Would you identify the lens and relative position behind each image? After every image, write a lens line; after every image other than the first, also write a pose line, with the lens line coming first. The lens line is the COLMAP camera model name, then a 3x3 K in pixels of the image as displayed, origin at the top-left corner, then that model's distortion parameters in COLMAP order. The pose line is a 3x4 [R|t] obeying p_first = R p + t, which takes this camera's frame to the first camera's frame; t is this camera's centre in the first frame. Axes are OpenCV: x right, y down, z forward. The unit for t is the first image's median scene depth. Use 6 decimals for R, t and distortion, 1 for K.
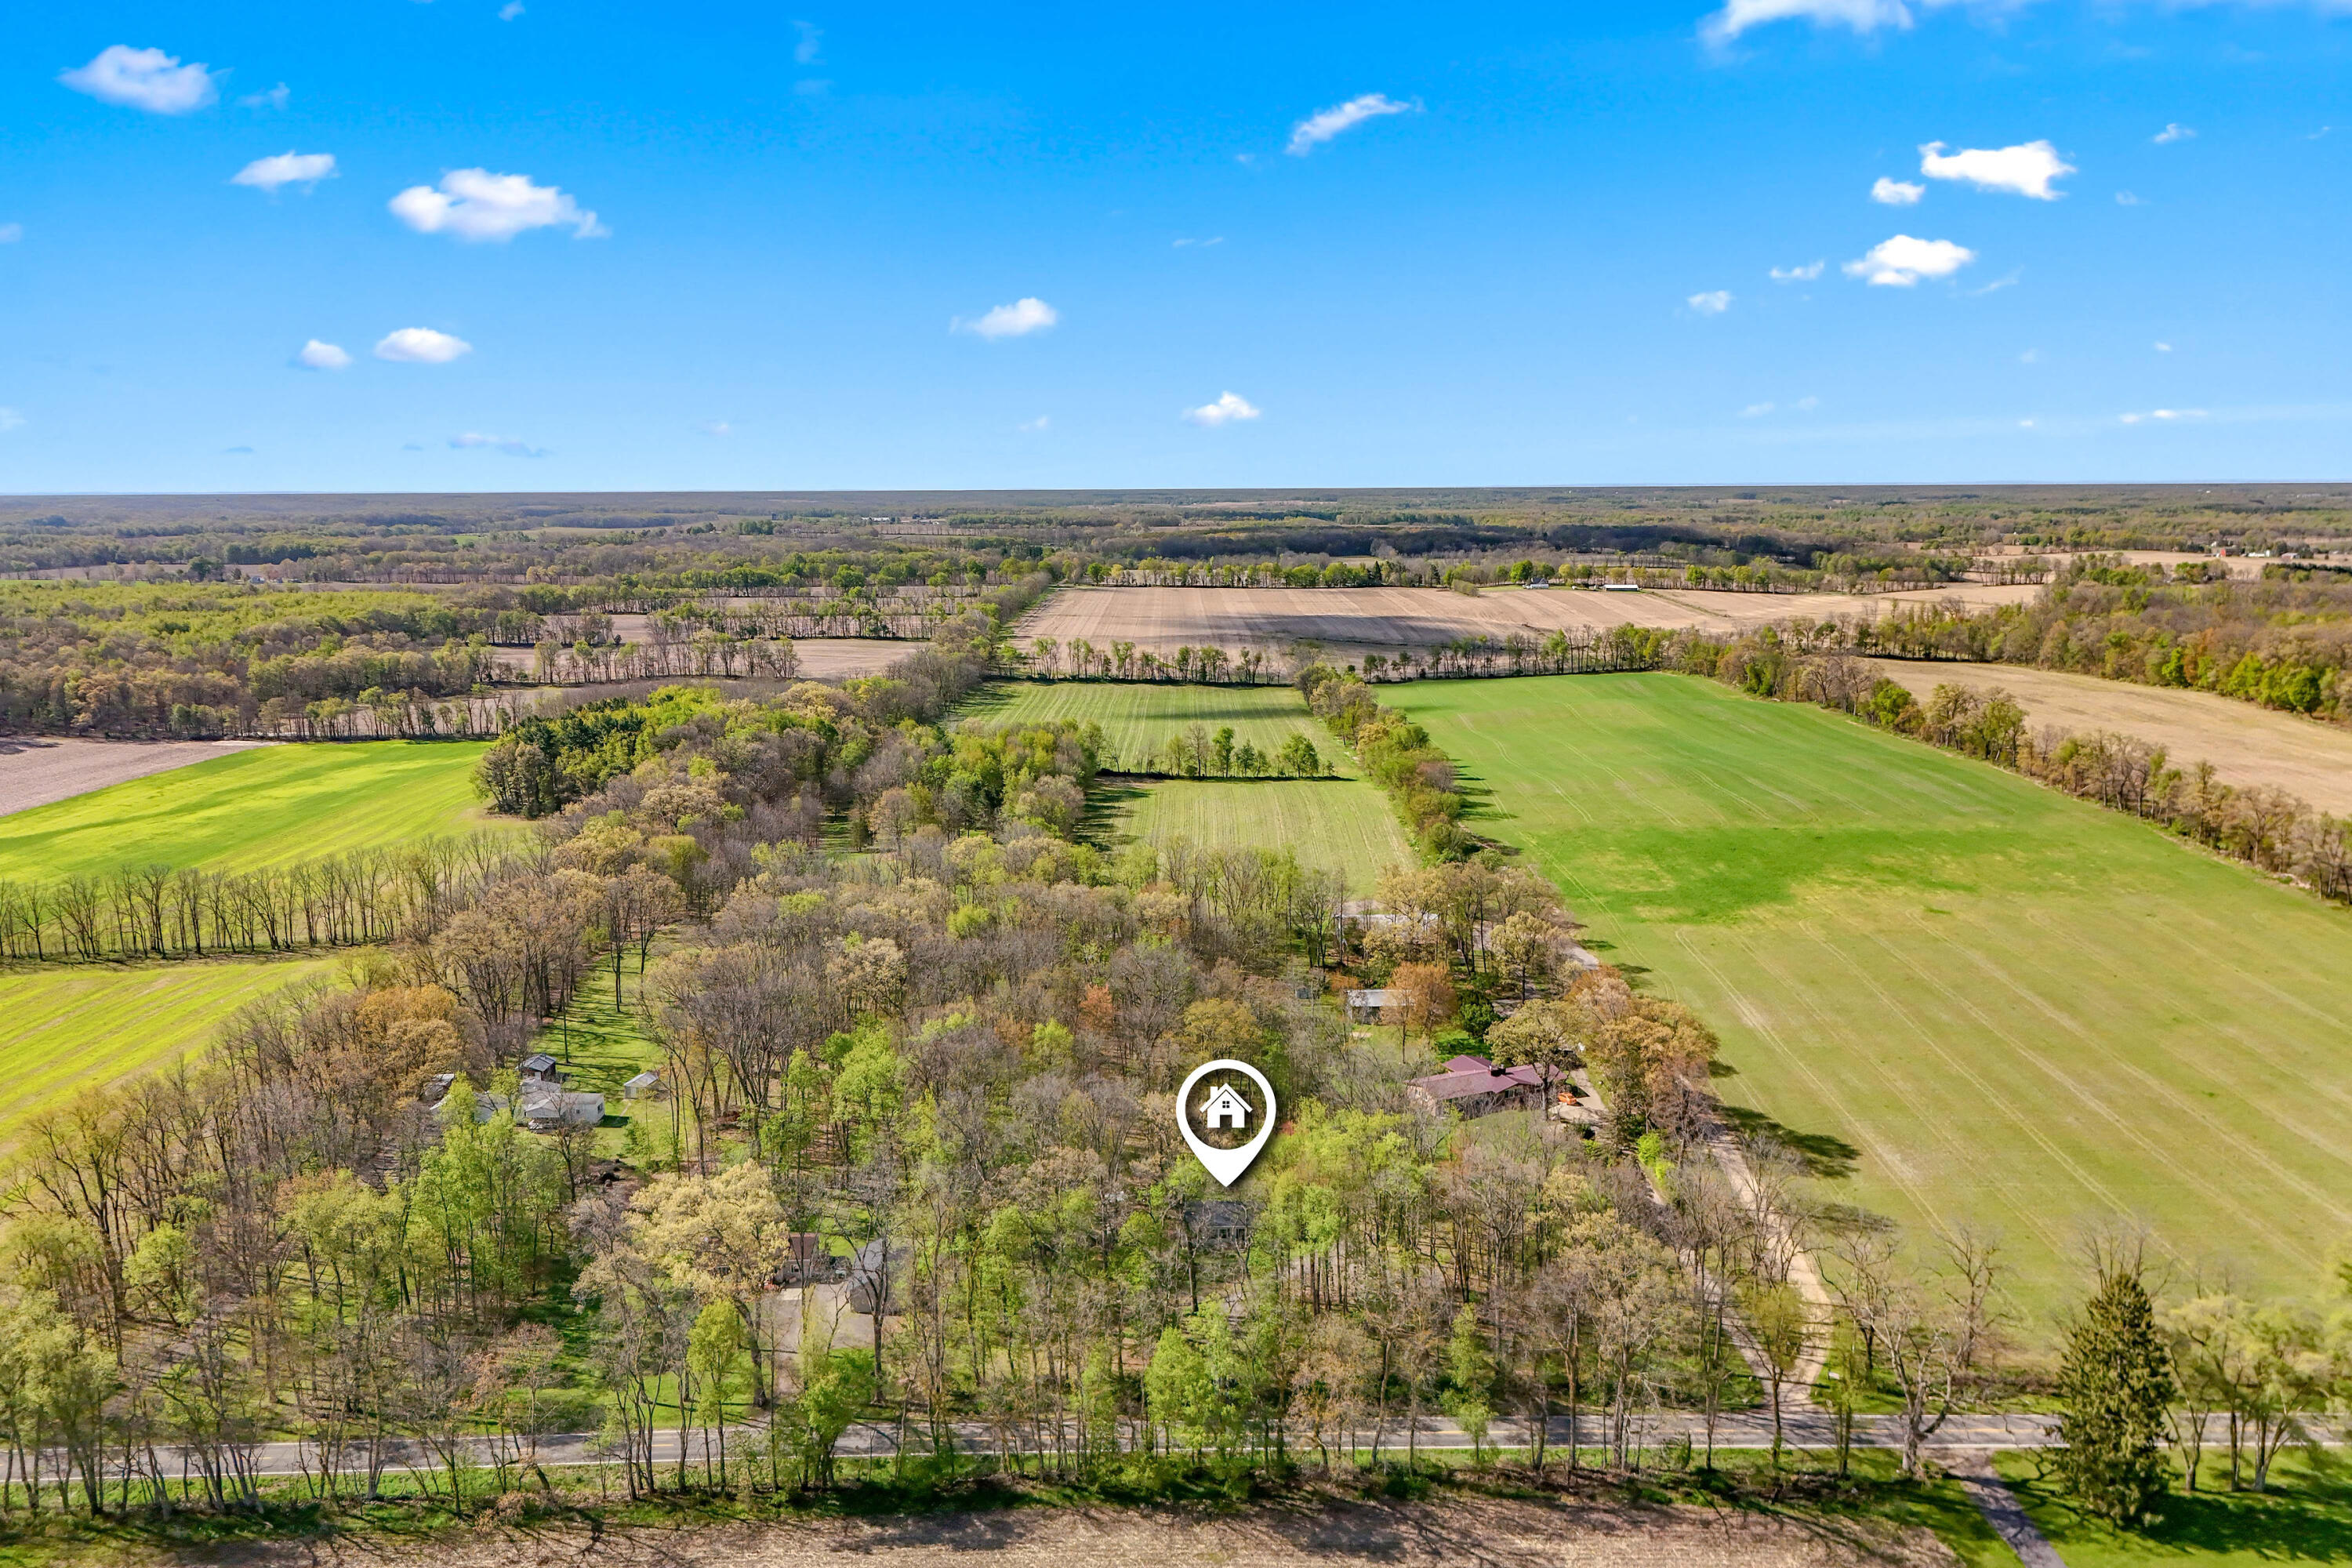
lens RADIAL K [[1655.9, 0, 1173.7], [0, 1655.9, 793.4], [0, 0, 1]] dist [0.154093, -0.193543]
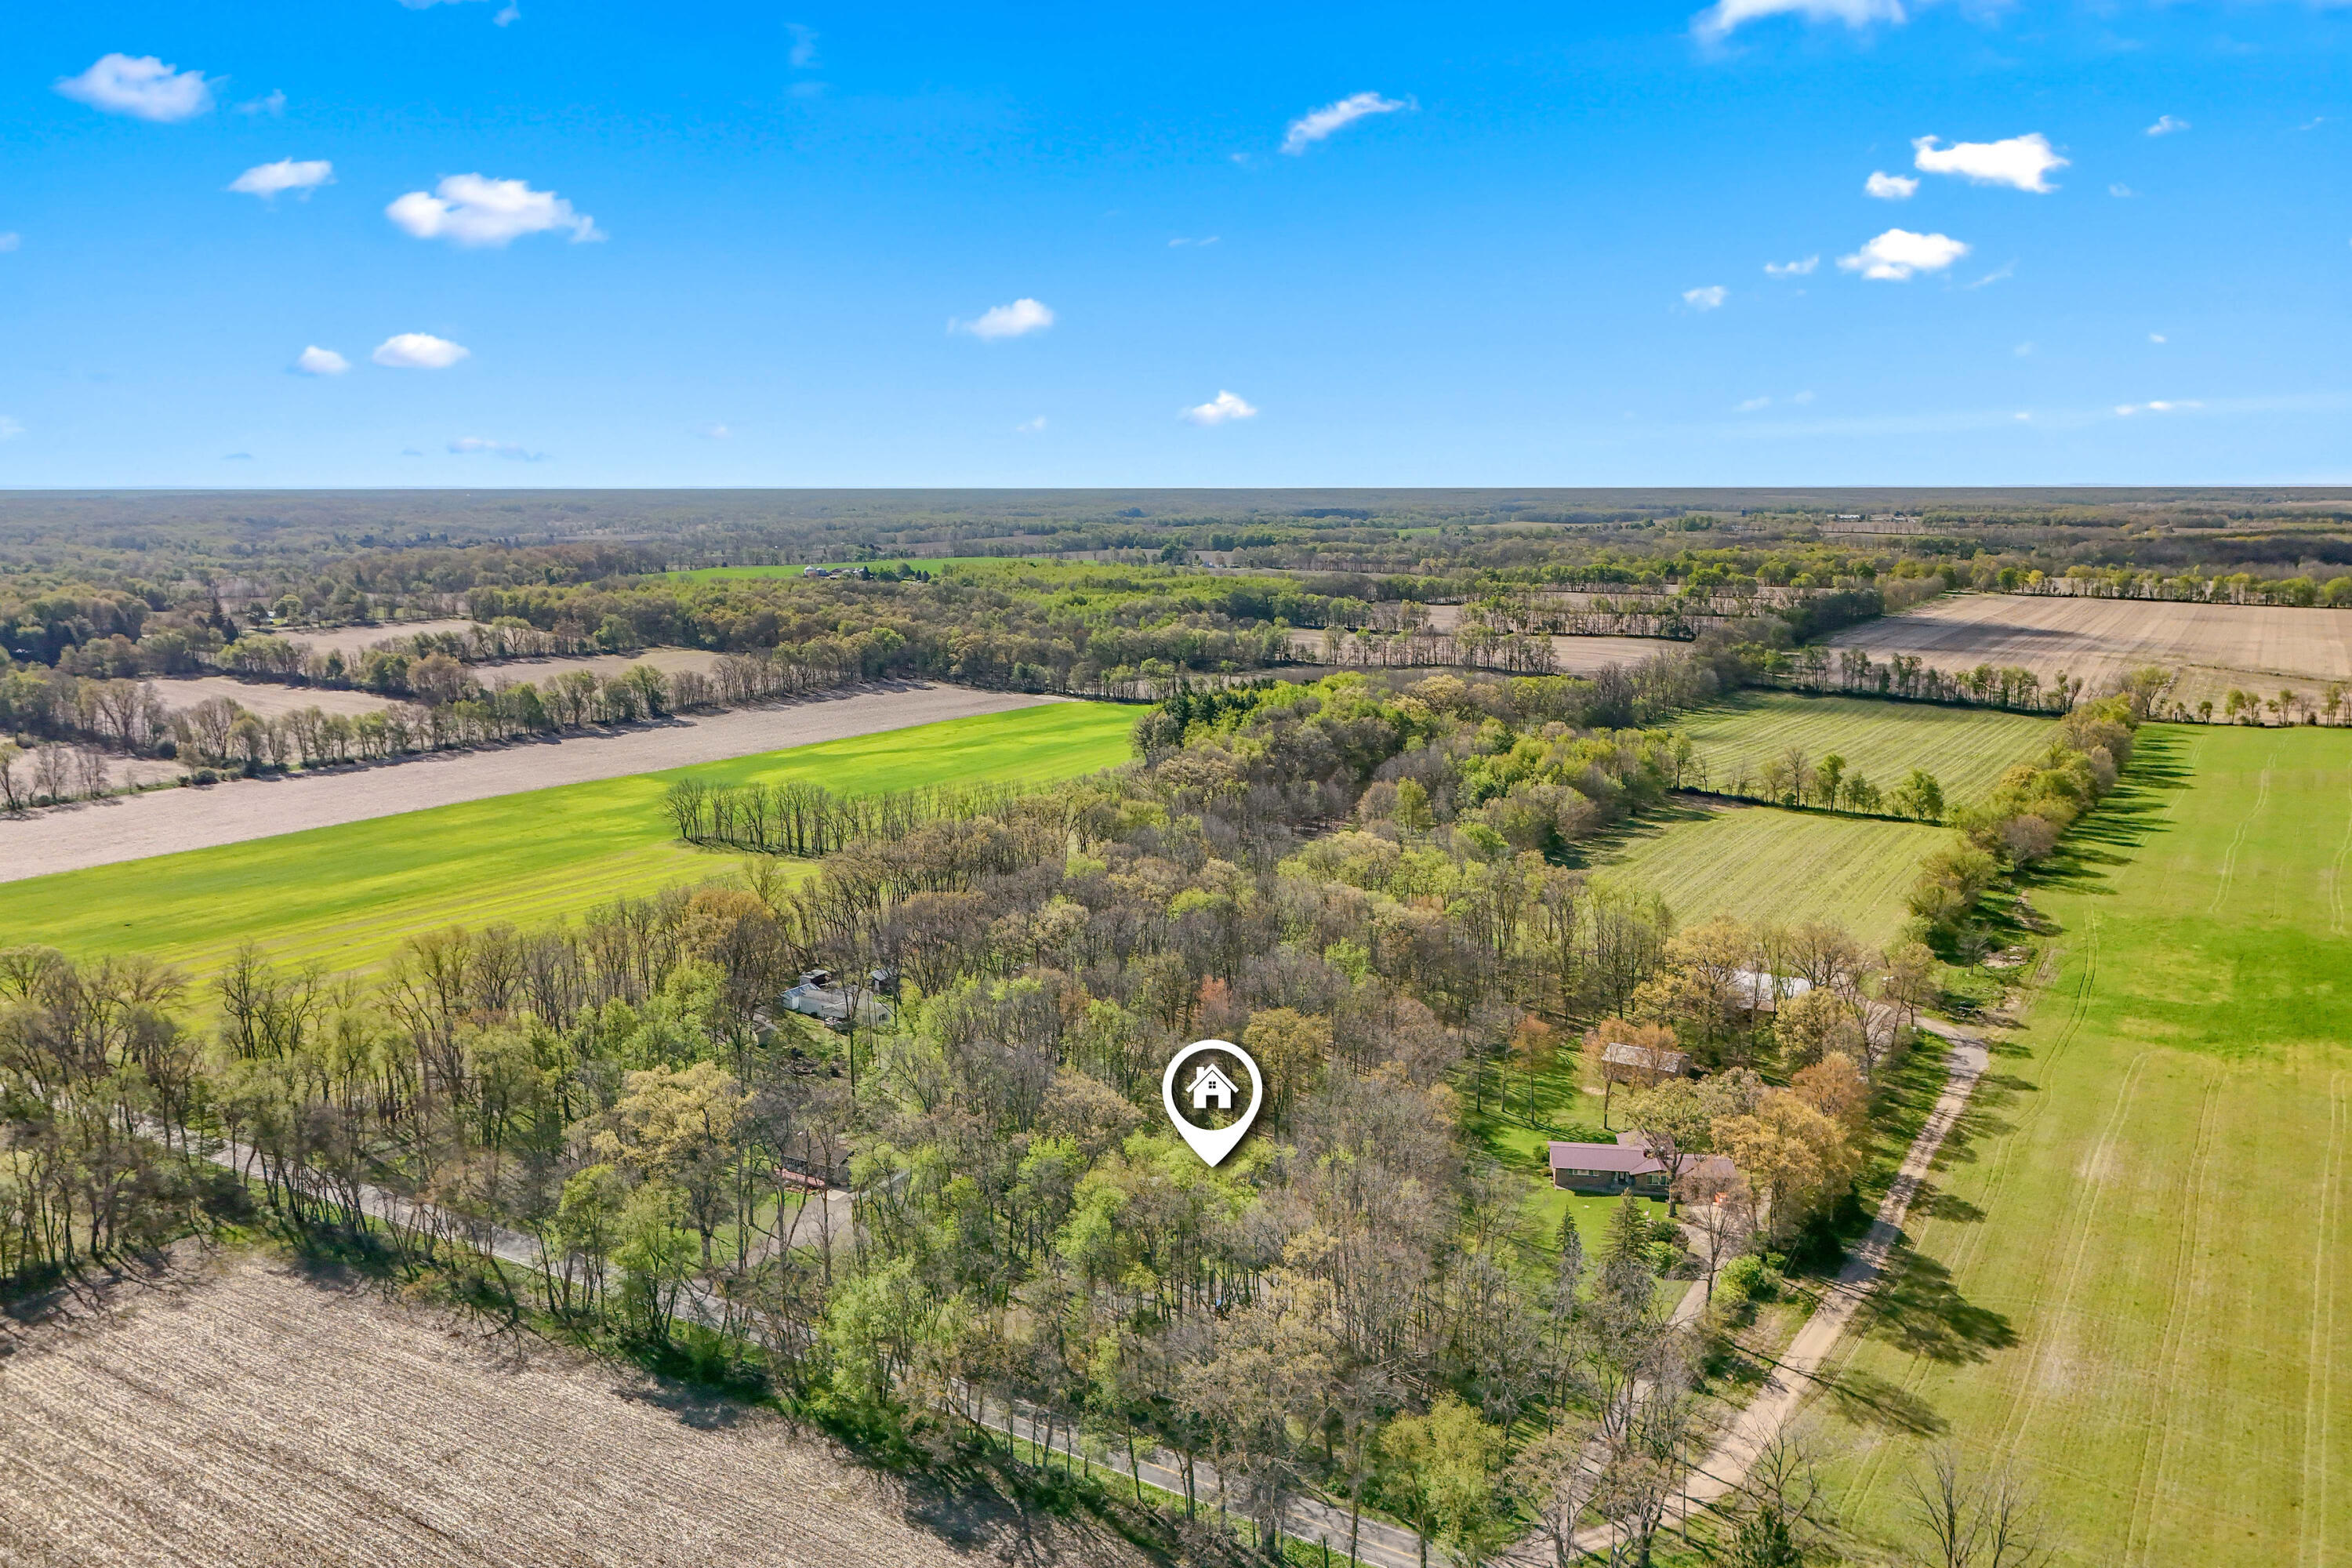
lens RADIAL K [[1664.1, 0, 1179.0], [0, 1664.1, 777.1], [0, 0, 1]] dist [0.046615, -0.009646]
pose [[0.855779, 0.098272, -0.507923, 0.187549], [-0.101681, 0.994593, 0.021113, -0.010949], [0.507251, 0.033578, 0.861144, 0.050422]]
